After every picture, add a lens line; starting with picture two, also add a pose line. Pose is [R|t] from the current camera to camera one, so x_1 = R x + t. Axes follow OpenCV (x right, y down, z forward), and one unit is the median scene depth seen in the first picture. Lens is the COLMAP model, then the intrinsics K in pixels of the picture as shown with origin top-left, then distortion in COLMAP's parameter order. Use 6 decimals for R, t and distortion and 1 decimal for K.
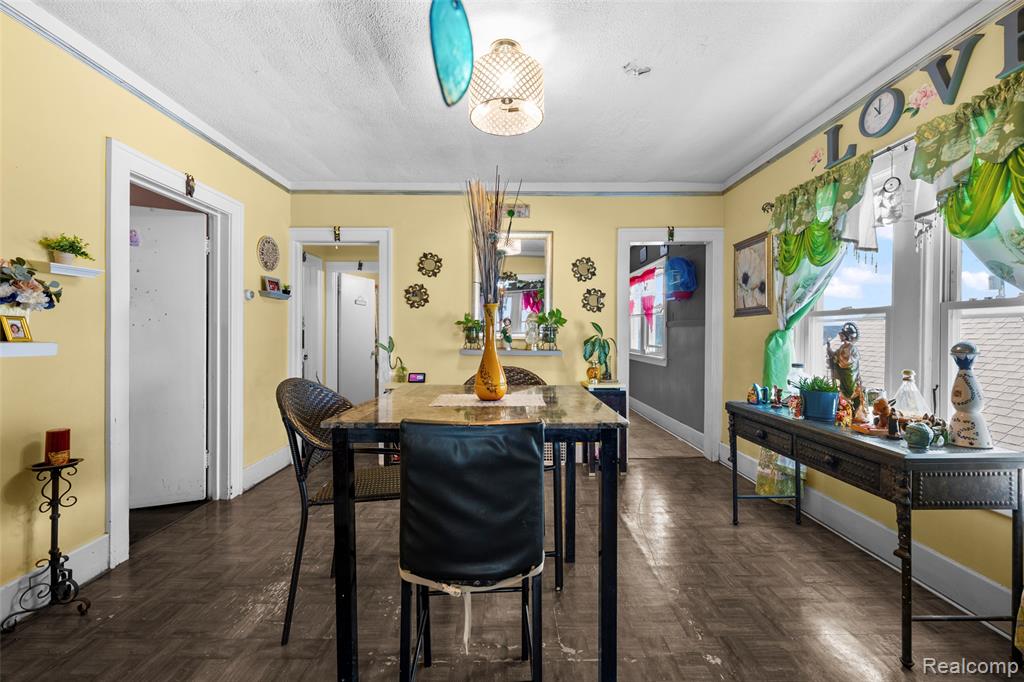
lens RADIAL K [[417.6, 0, 522.2], [0, 417.6, 334.2], [0, 0, 1]] dist [0.014939, -0.000191]
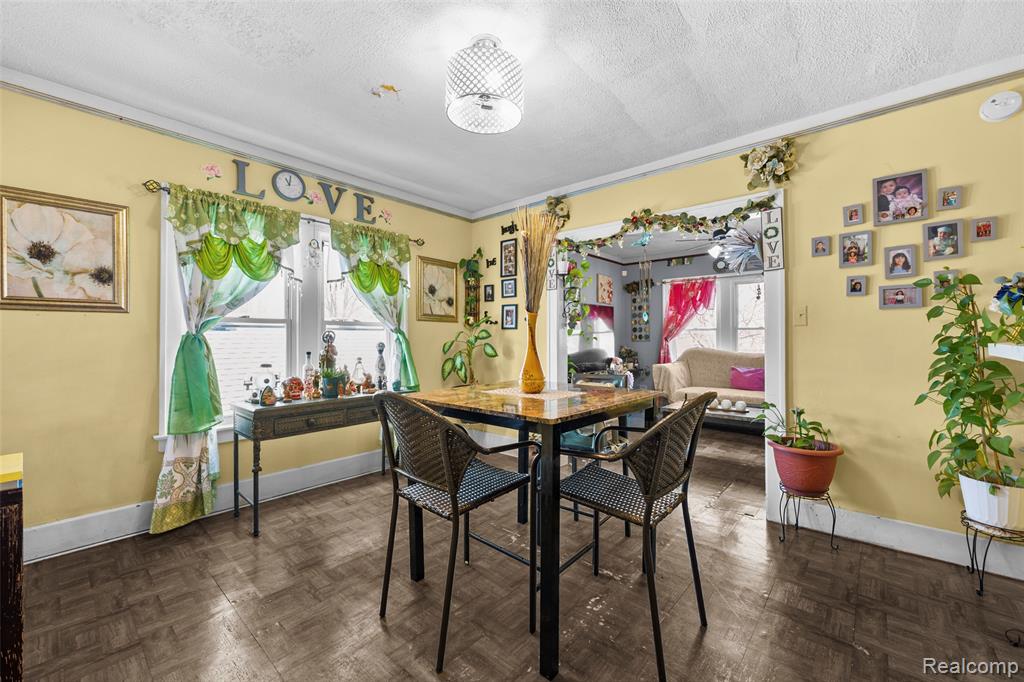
lens RADIAL K [[417.6, 0, 522.2], [0, 417.6, 334.2], [0, 0, 1]] dist [0.014939, -0.000191]
pose [[-0.741623, 0.008623, 0.670762, -0.631634], [0.001852, 0.999940, -0.010807, 0.002718], [-0.670815, -0.006773, -0.741594, 1.377095]]
